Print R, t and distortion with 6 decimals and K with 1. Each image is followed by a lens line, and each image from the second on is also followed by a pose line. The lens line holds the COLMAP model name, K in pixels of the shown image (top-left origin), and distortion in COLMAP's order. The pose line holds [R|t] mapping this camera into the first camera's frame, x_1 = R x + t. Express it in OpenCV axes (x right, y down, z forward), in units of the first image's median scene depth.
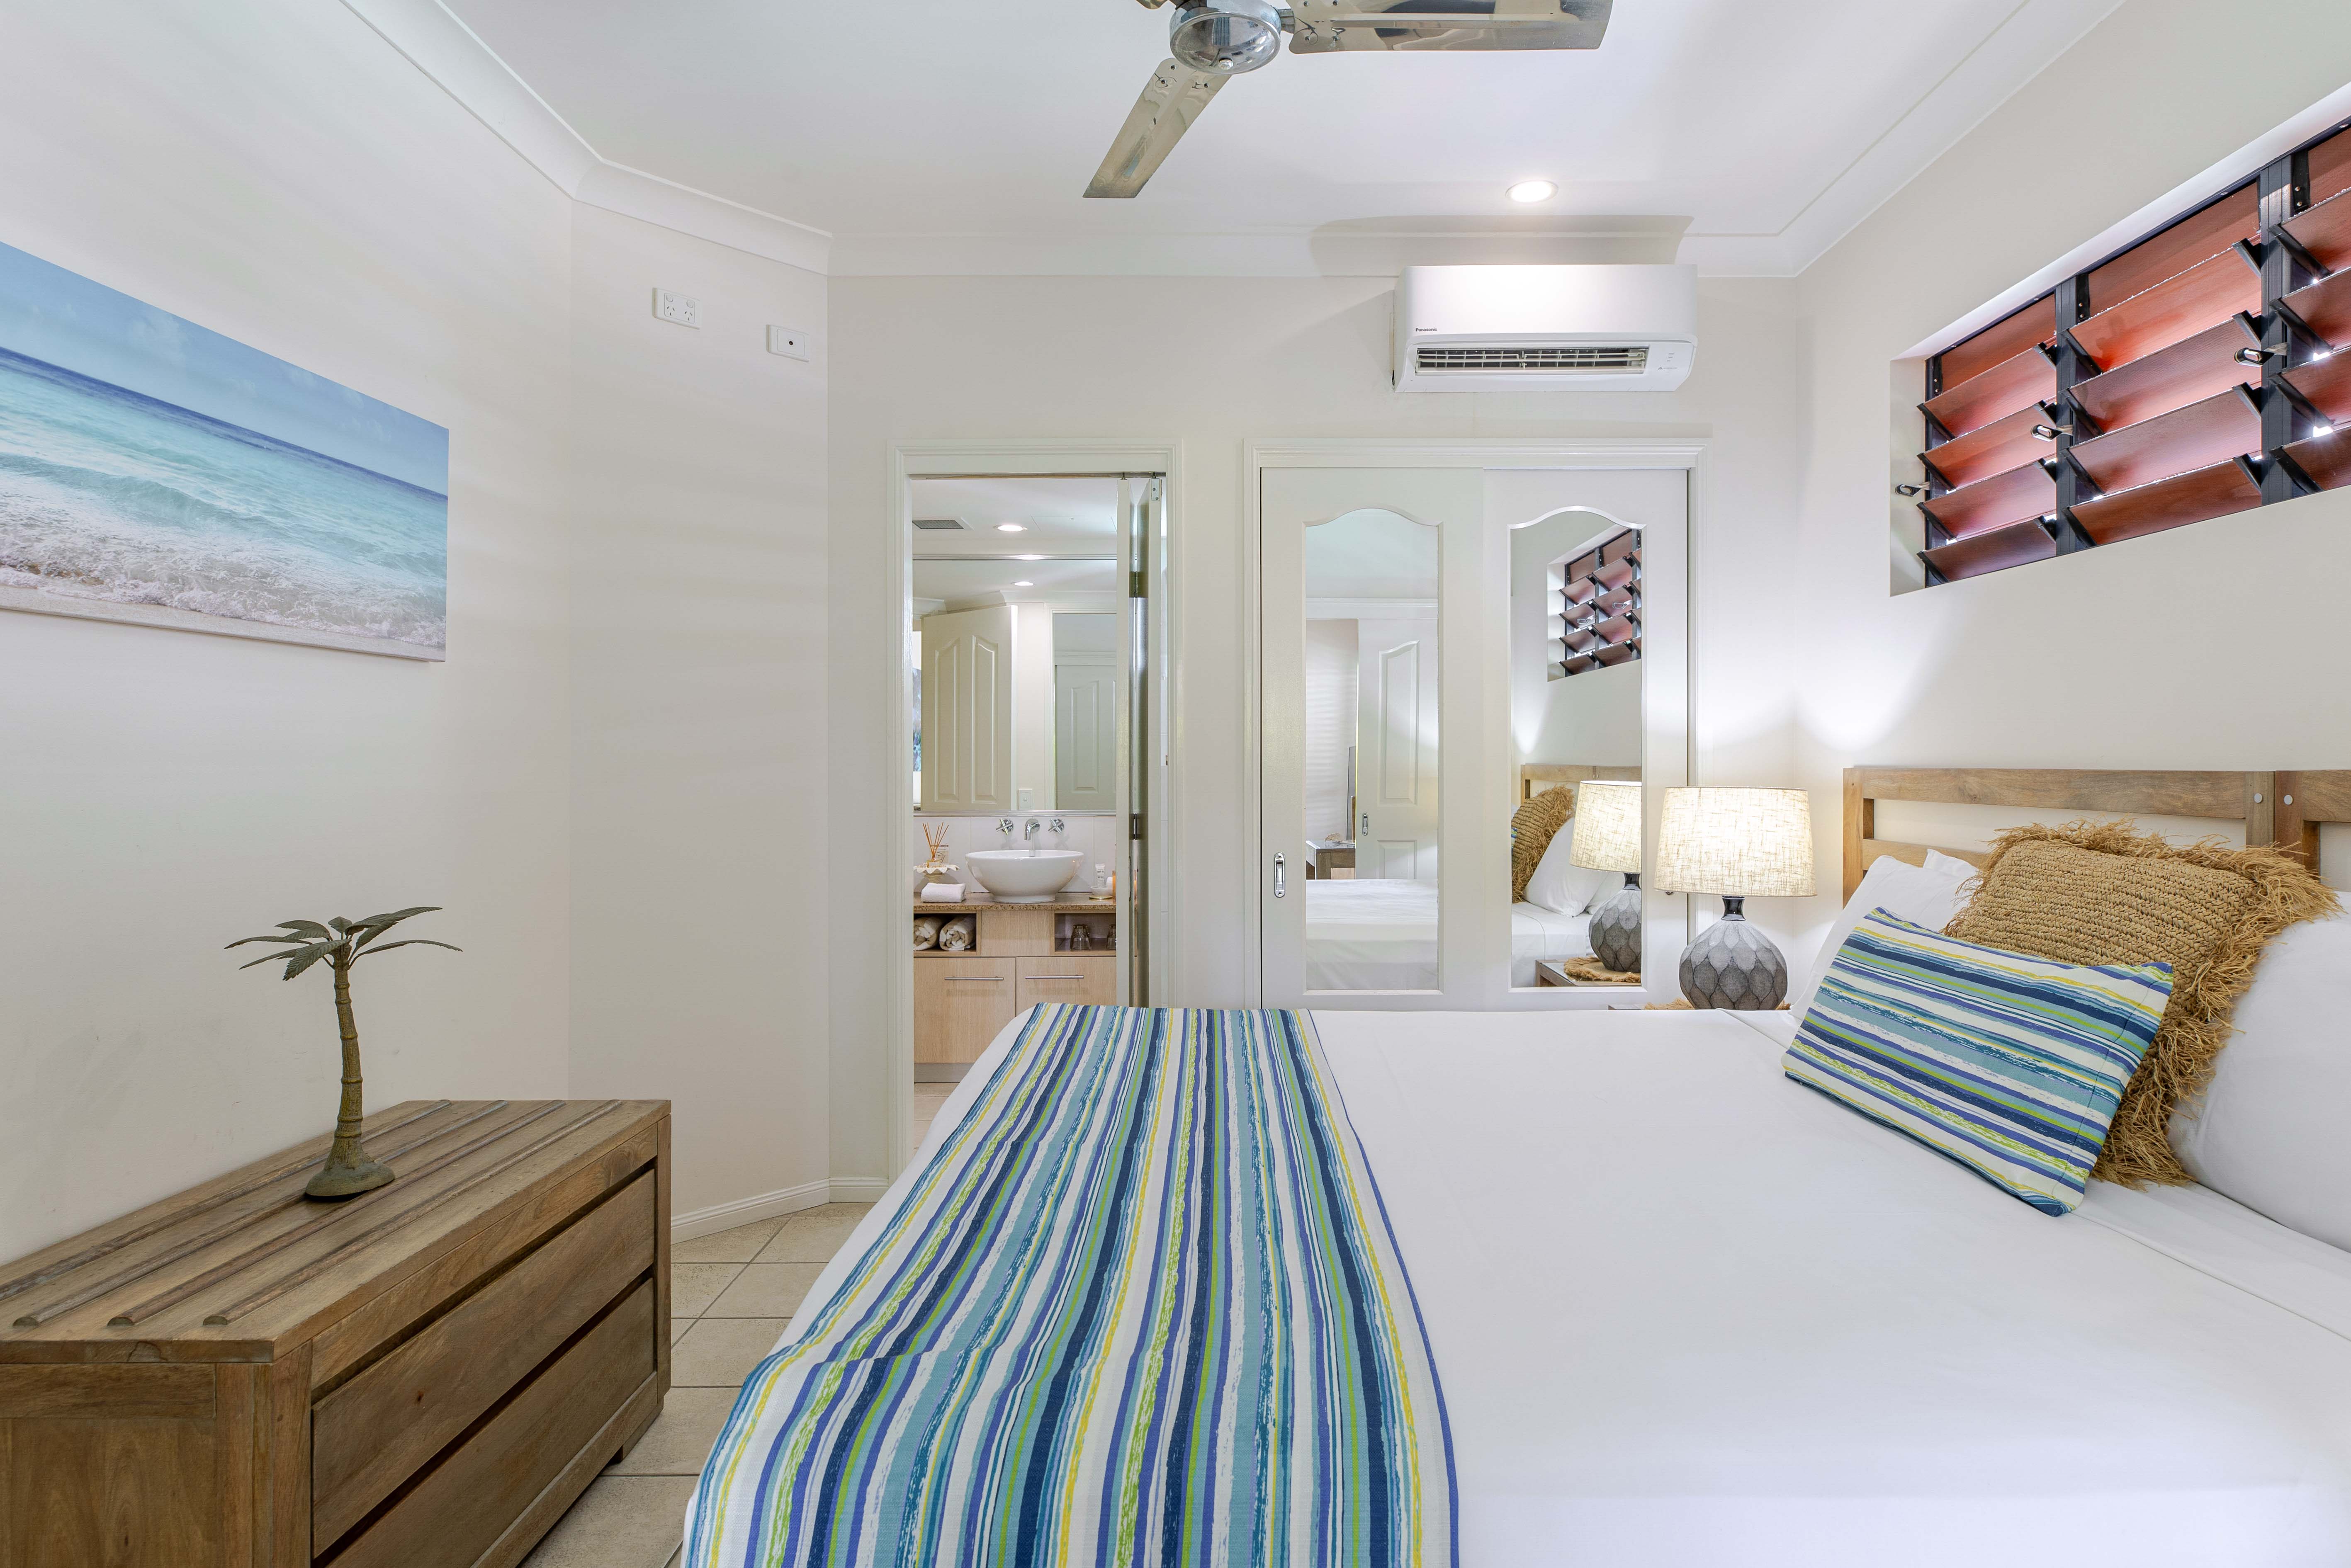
lens RADIAL K [[1343.8, 0, 1177.9], [0, 1343.8, 786.1], [0, 0, 1]] dist [-0.000852, 0.000034]
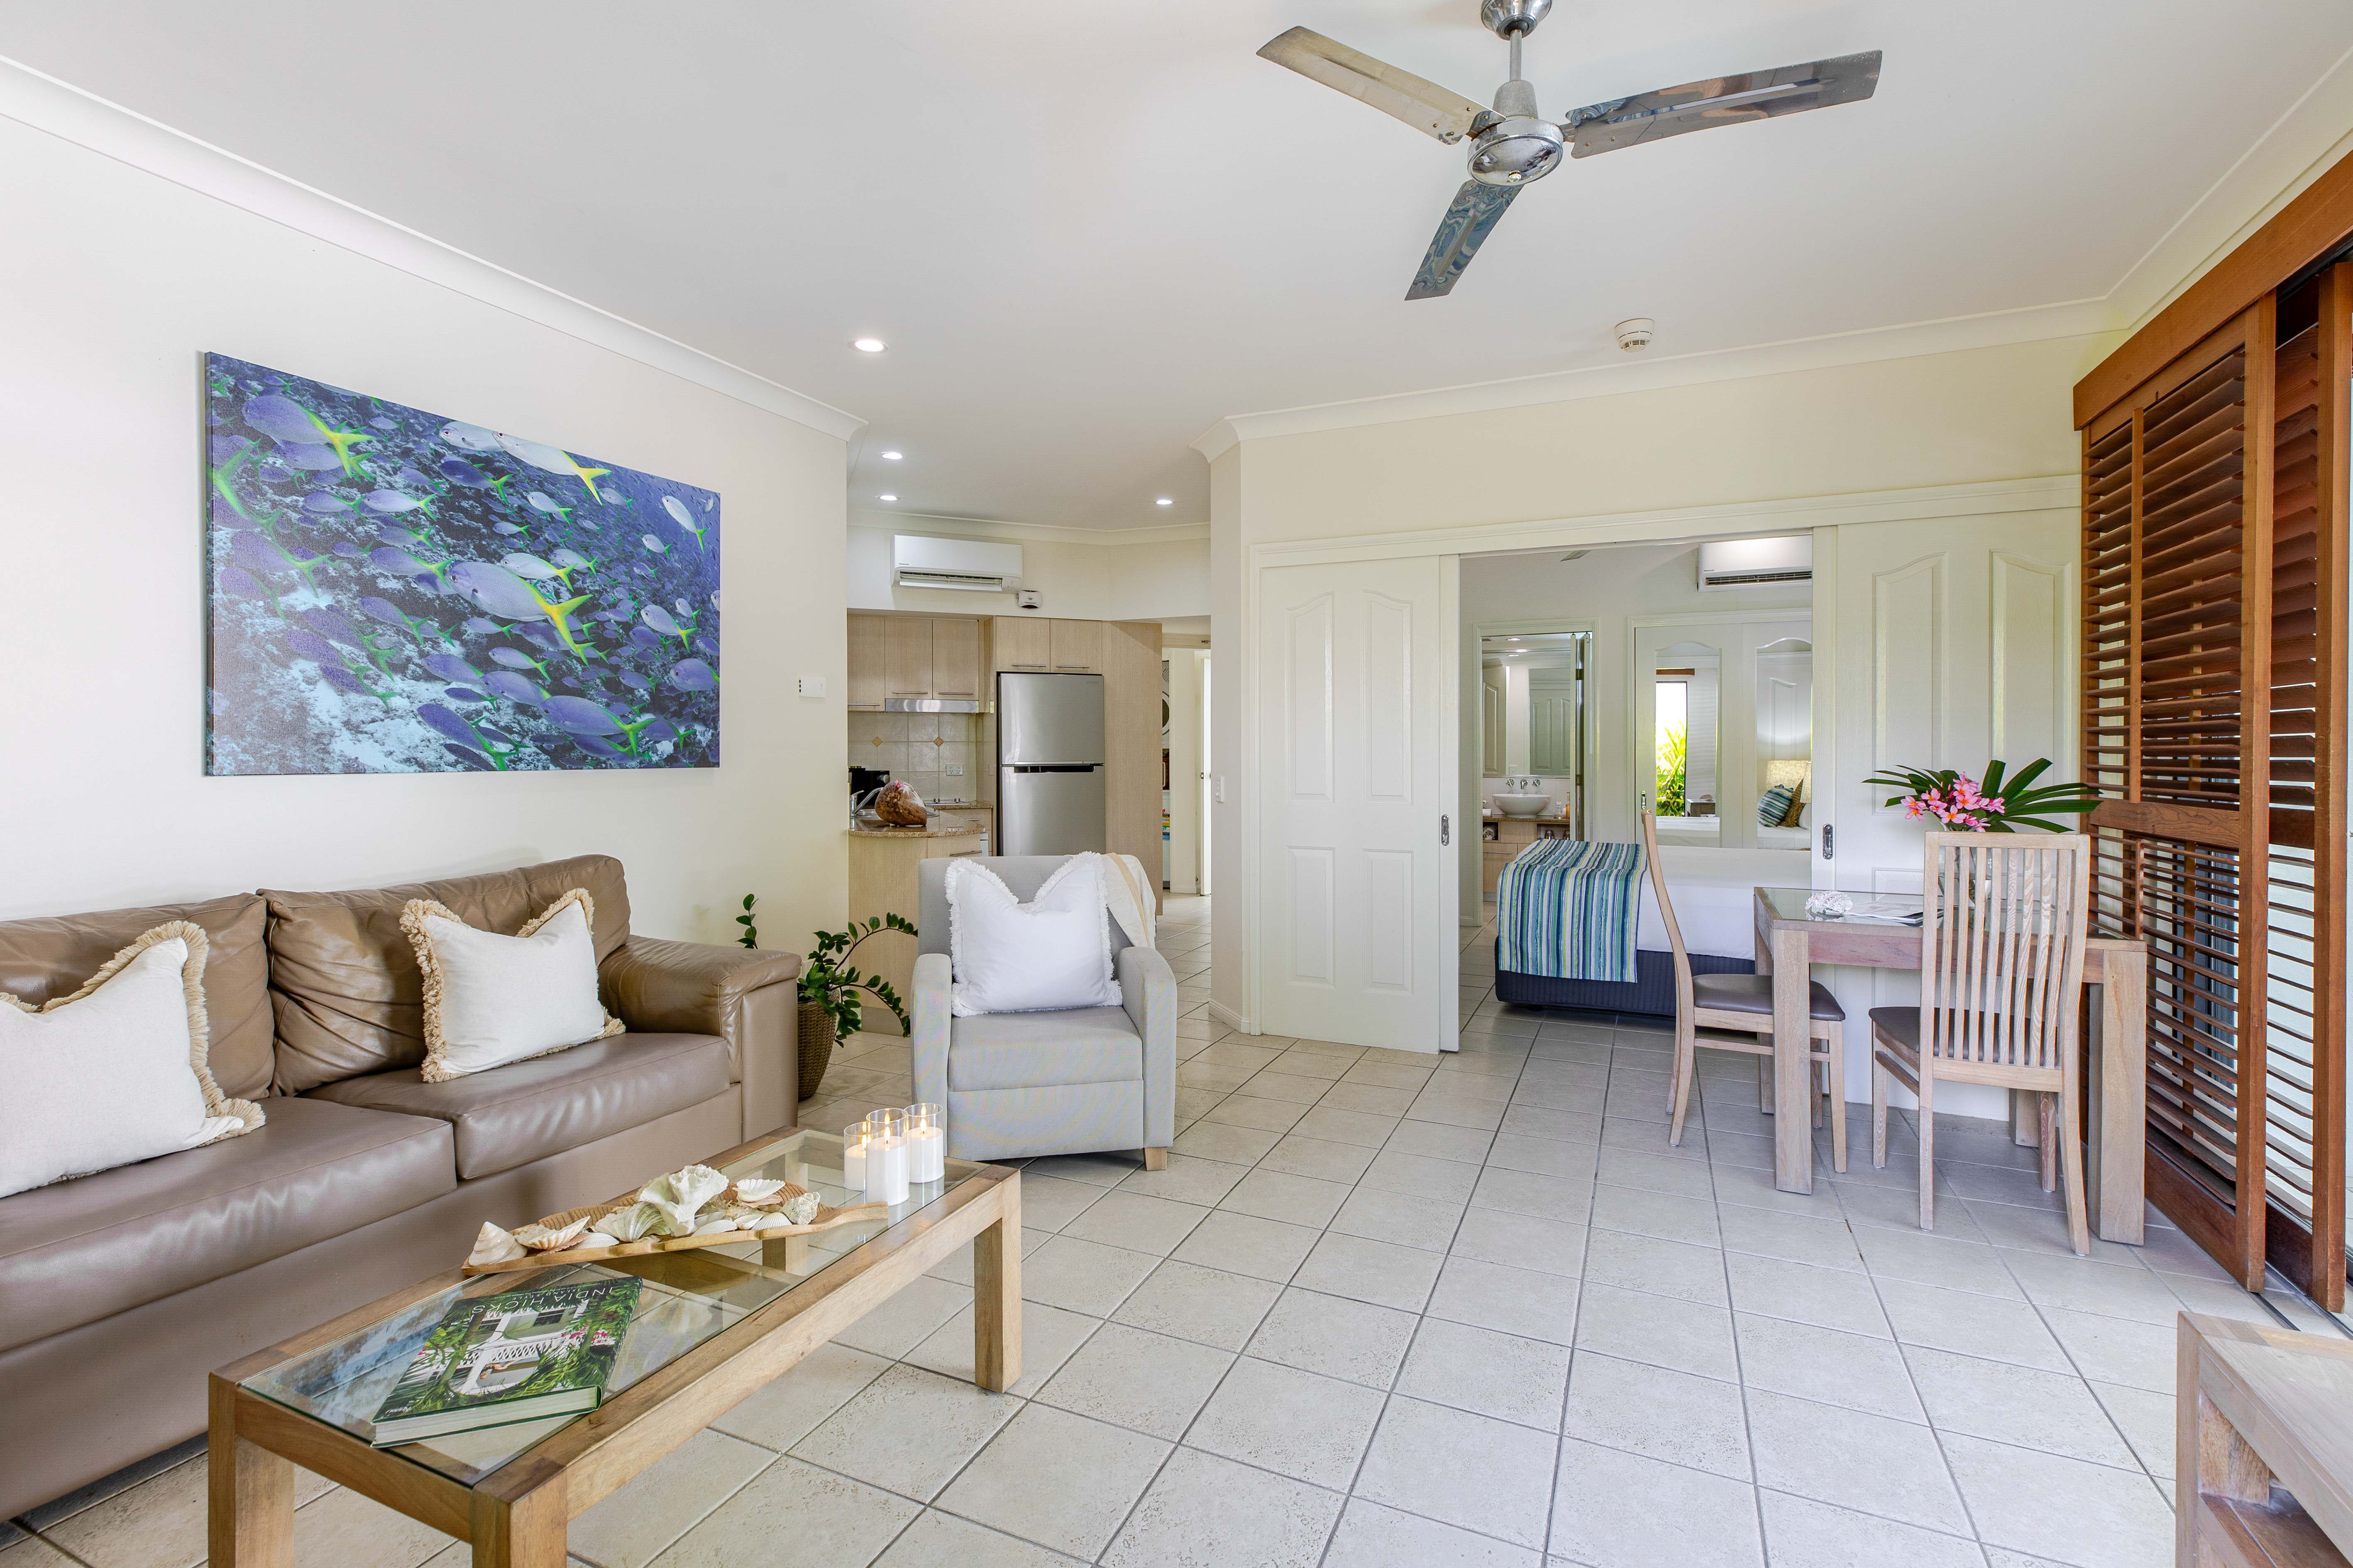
lens RADIAL K [[1044.3, 0, 1166.9], [0, 1044.3, 774.8], [0, 0, 1]] dist [0.002957, 0.000340]
pose [[0.919858, -0.004328, -0.392227, 0.018386], [0.012256, 0.999768, 0.017711, -0.016629], [0.392059, -0.021099, 0.919698, -0.735712]]
